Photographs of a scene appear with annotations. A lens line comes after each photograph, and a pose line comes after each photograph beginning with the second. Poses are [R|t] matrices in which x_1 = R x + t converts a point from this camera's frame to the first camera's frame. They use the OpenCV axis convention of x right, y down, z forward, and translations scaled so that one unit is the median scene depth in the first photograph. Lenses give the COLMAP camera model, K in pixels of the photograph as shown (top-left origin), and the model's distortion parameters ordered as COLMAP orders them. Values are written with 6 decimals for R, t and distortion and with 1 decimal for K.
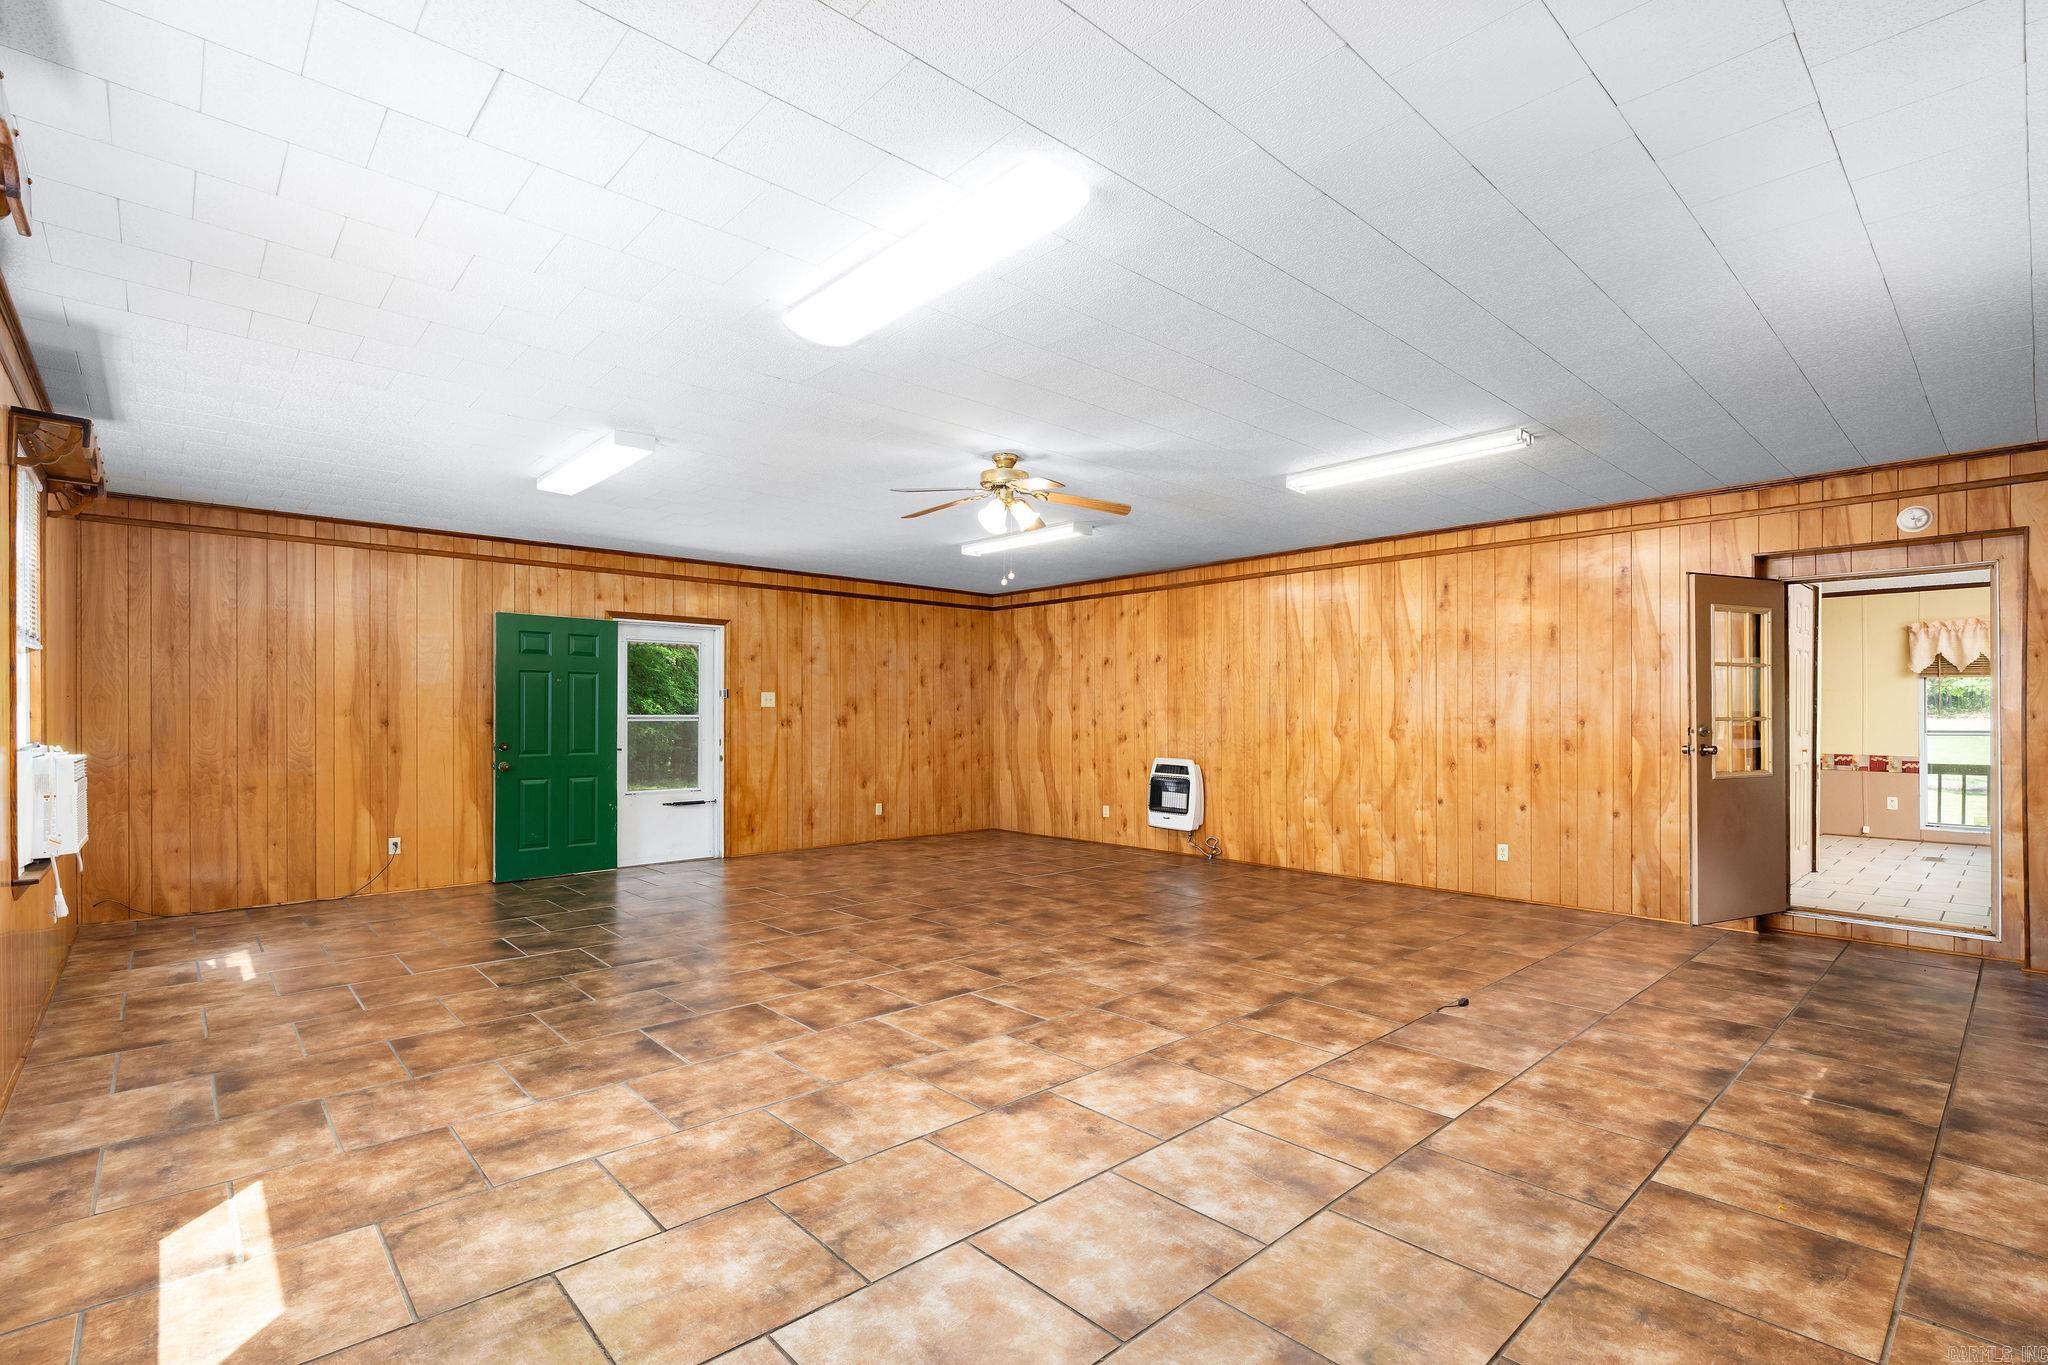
lens RADIAL K [[937.6, 0, 1017.4], [0, 937.6, 704.8], [0, 0, 1]] dist [-0.010314, 0.000723]
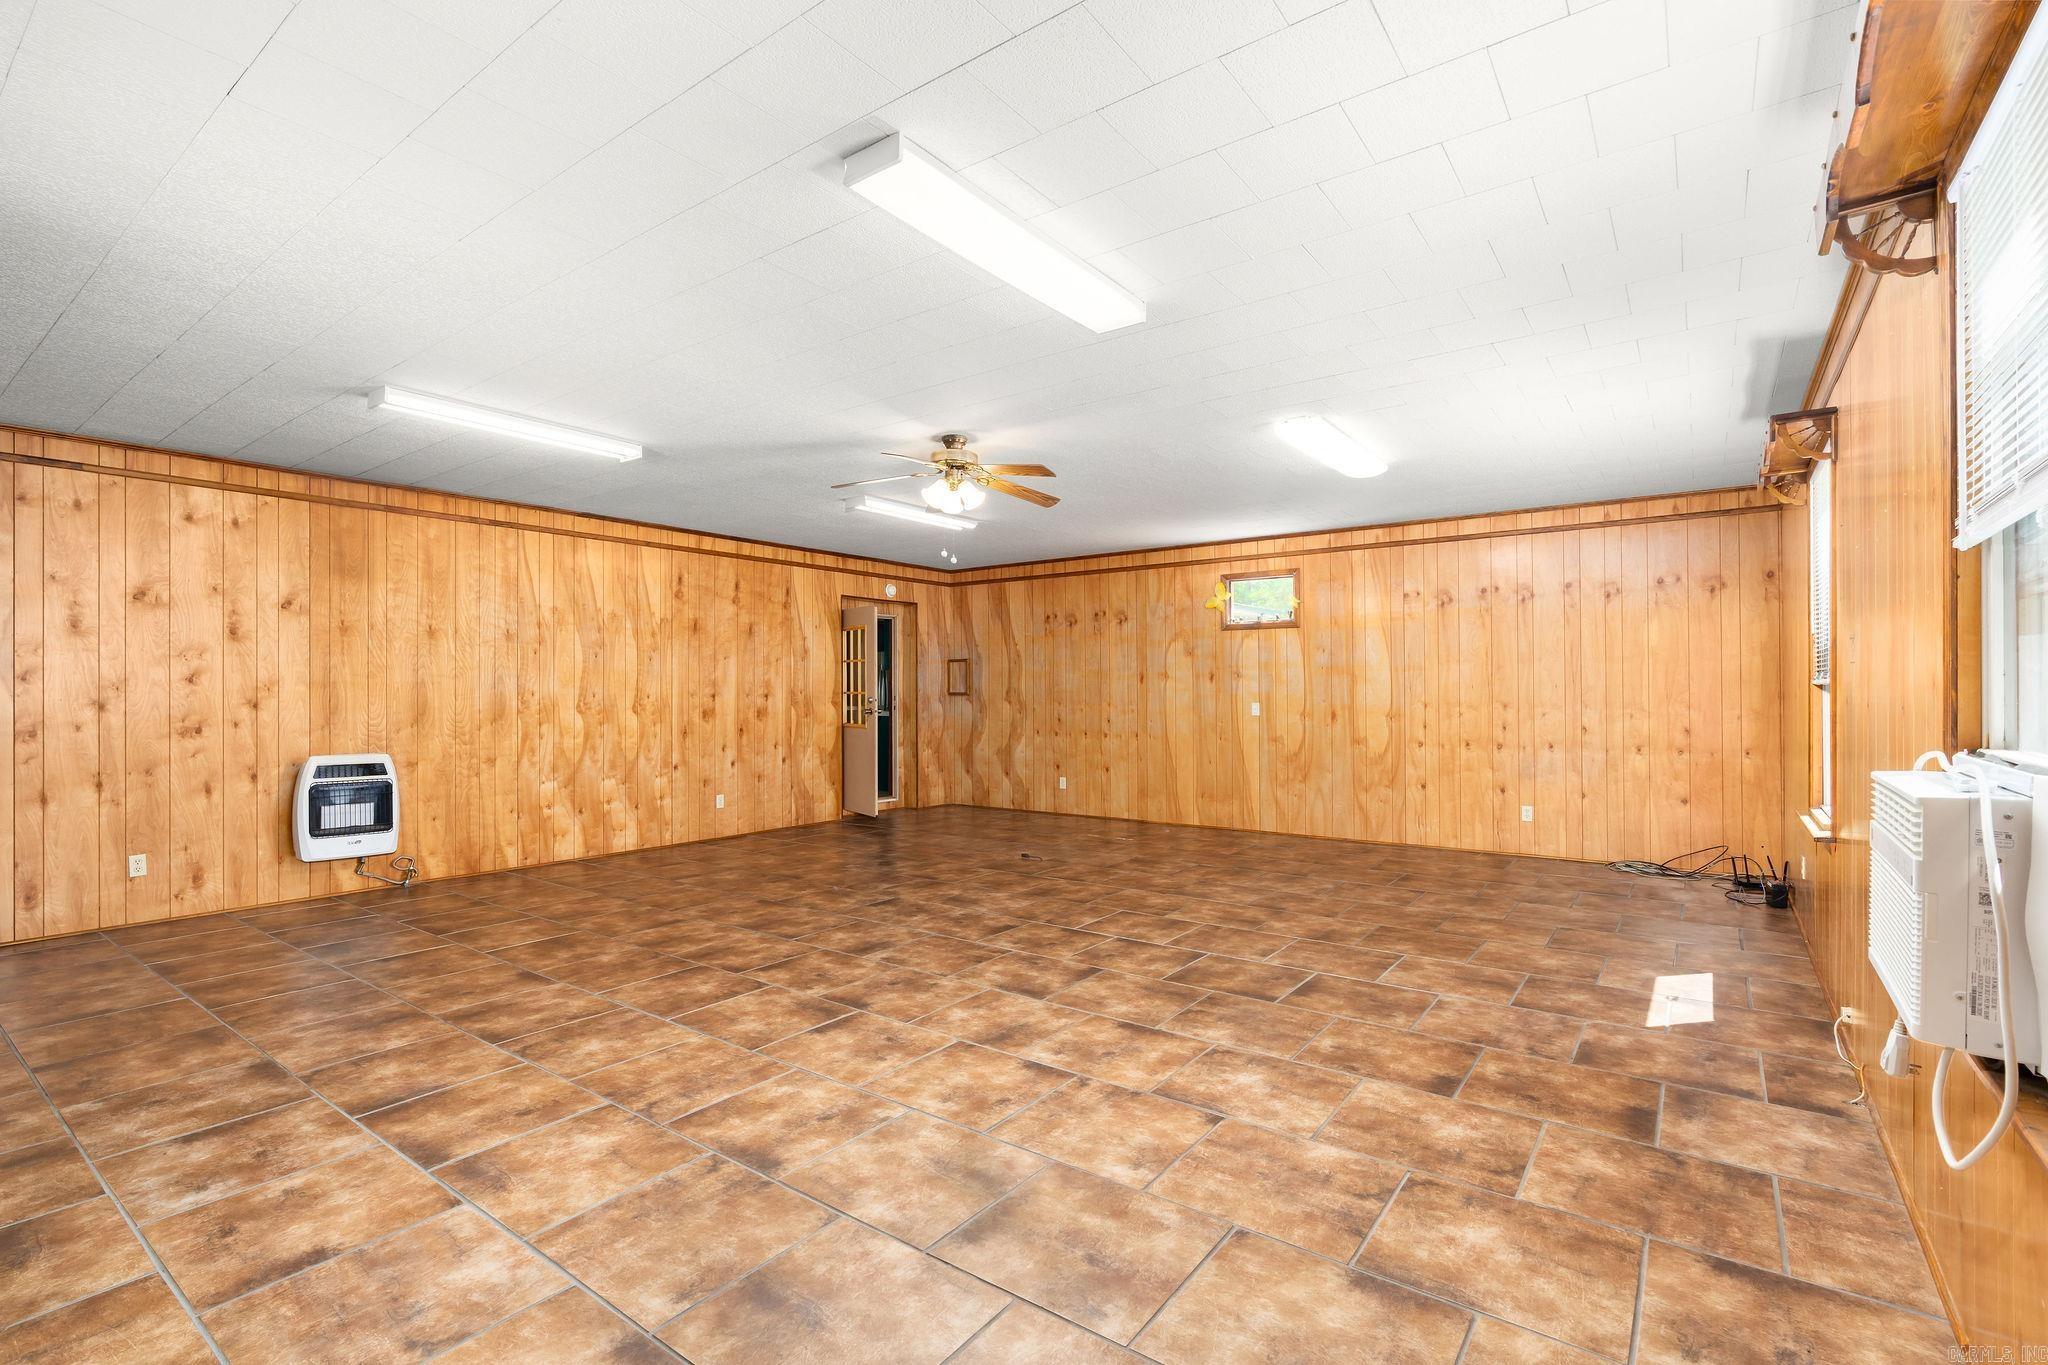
lens RADIAL K [[937.6, 0, 1015.4], [0, 937.6, 686.3], [0, 0, 1]] dist [-0.010314, 0.000723]
pose [[-0.190870, 0.005362, 0.981601, -0.976834], [-0.009625, 0.999927, -0.007334, 0.012715], [-0.981568, -0.010848, -0.190805, 1.070732]]
